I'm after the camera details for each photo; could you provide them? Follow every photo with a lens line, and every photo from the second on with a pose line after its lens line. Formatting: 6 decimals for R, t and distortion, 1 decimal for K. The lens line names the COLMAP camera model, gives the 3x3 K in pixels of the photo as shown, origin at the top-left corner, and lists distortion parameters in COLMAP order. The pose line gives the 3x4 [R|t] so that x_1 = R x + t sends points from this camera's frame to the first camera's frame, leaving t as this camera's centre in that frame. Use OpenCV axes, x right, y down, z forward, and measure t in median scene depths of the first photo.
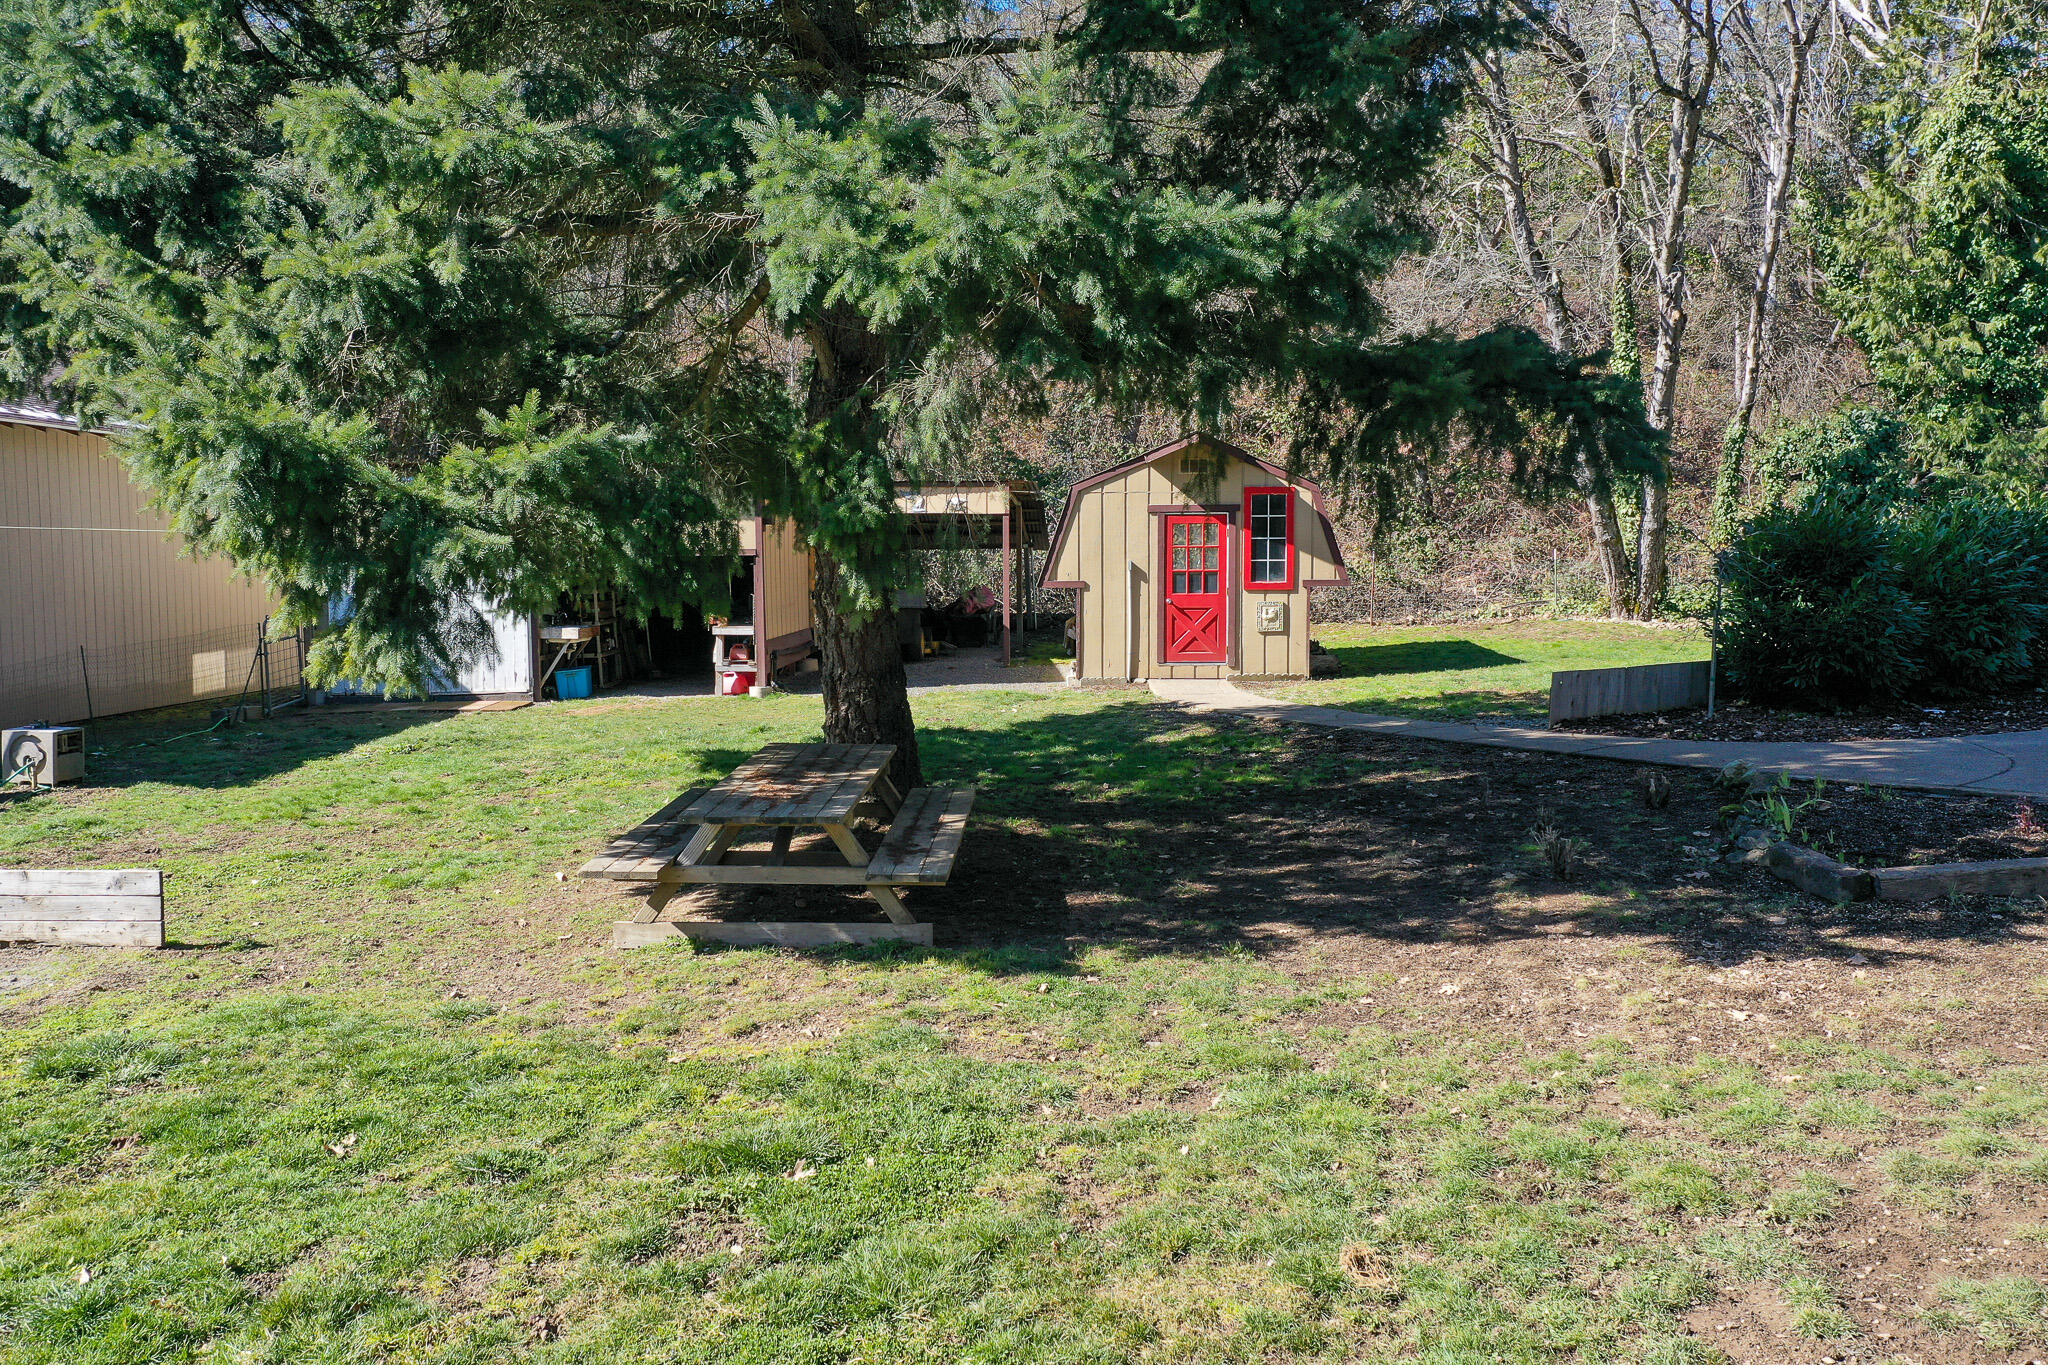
lens RADIAL K [[1614.5, 0, 1024.0], [0, 1614.5, 682.5], [0, 0, 1]] dist [0.005212, 0.008569]
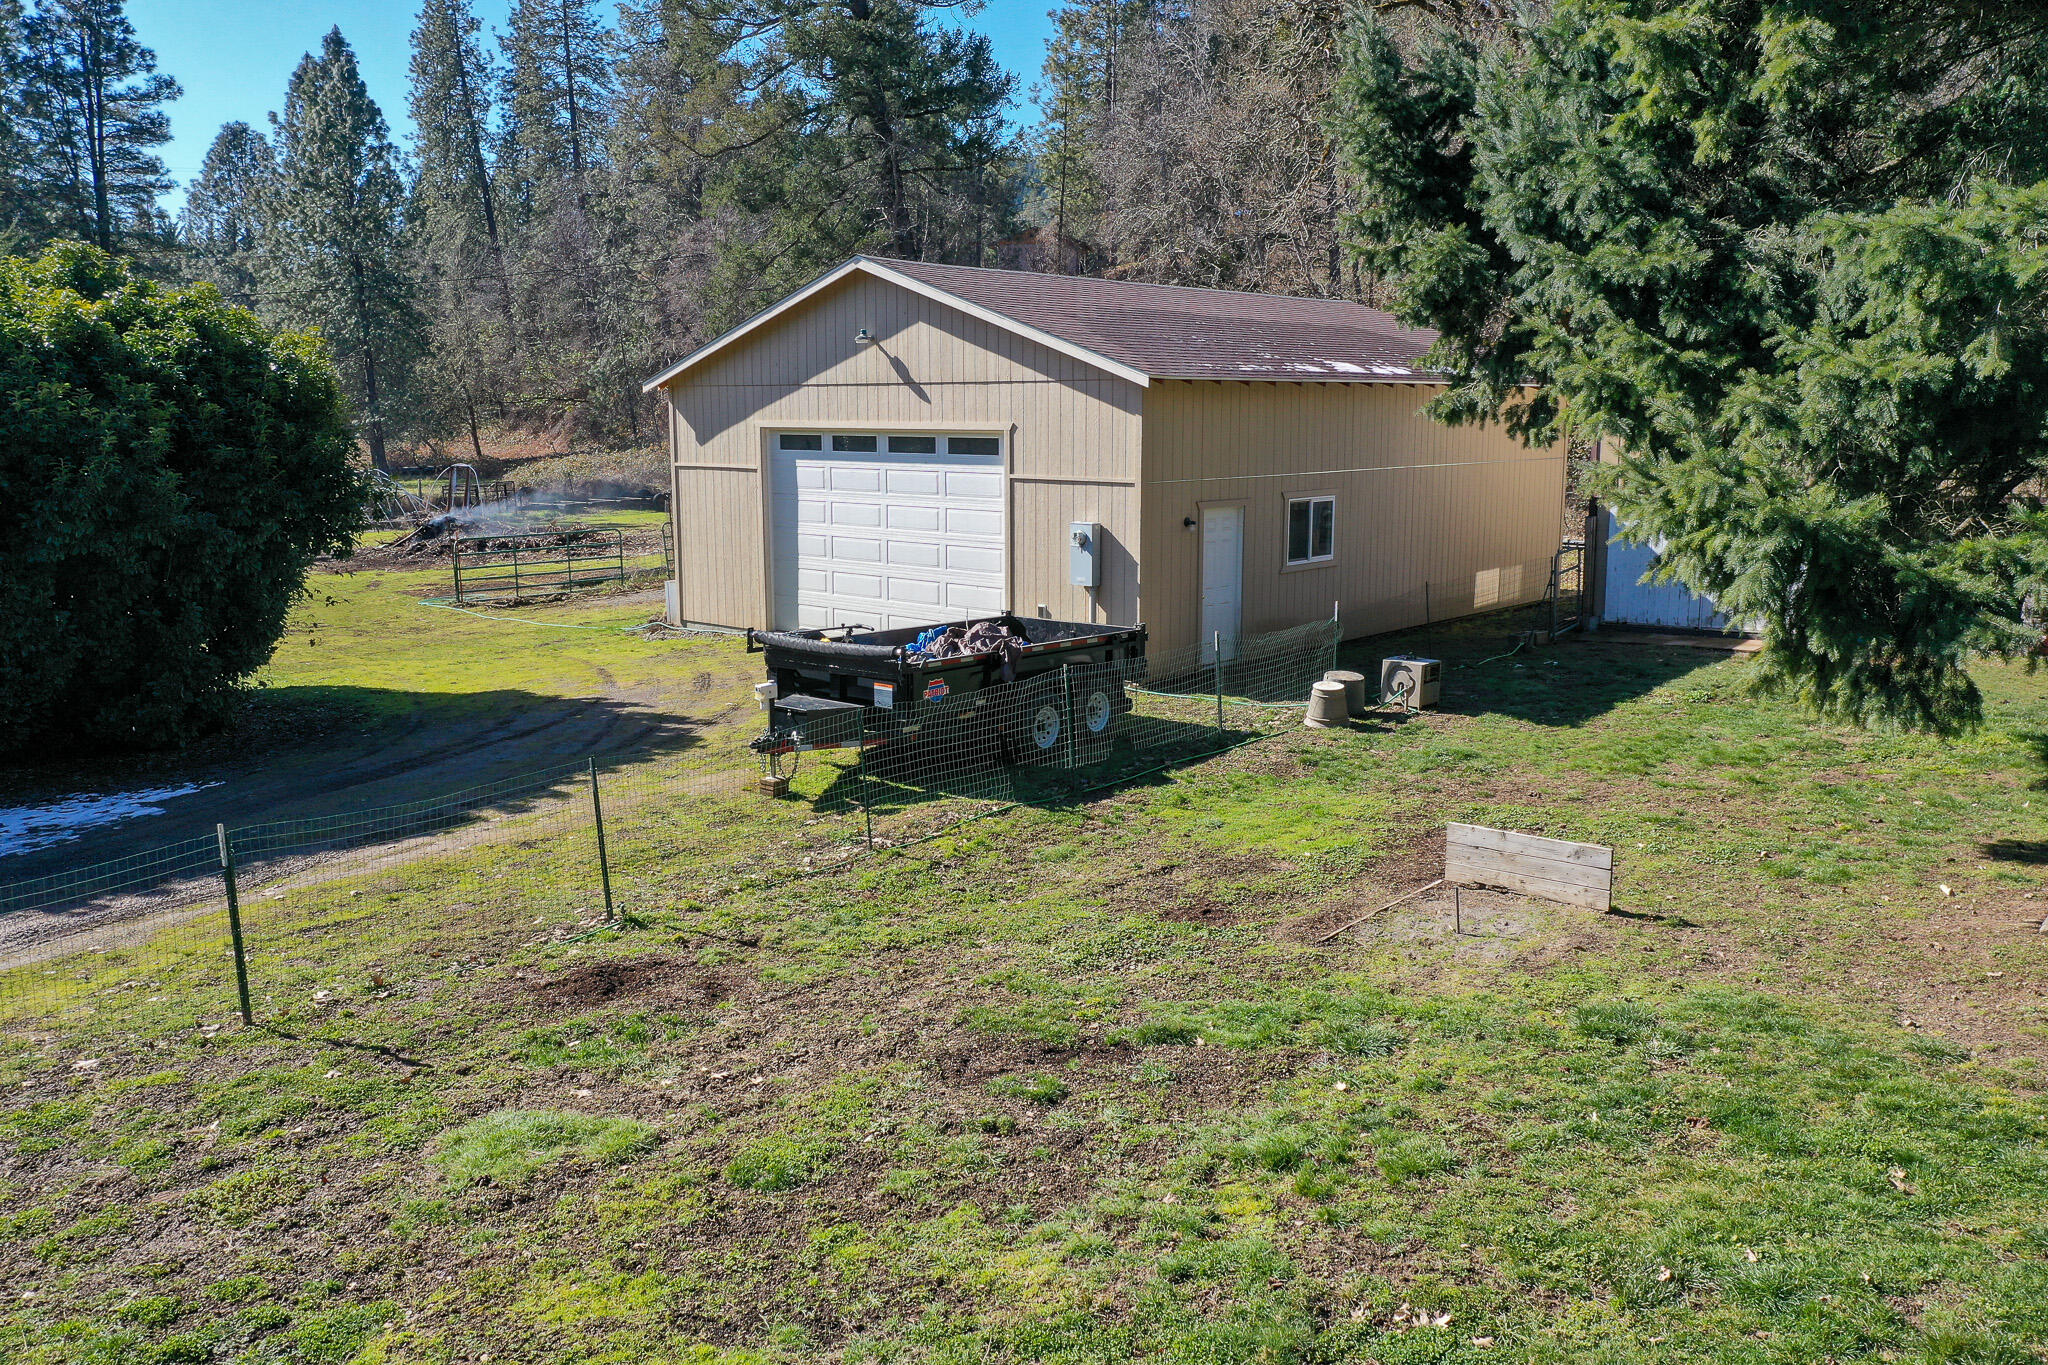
lens RADIAL K [[1614.5, 0, 1024.0], [0, 1614.5, 682.5], [0, 0, 1]] dist [0.005212, 0.008569]
pose [[0.780722, 0.099245, -0.616947, -0.149999], [-0.044451, 0.993626, 0.103589, -0.113128], [0.623296, -0.053451, 0.780157, -0.202707]]
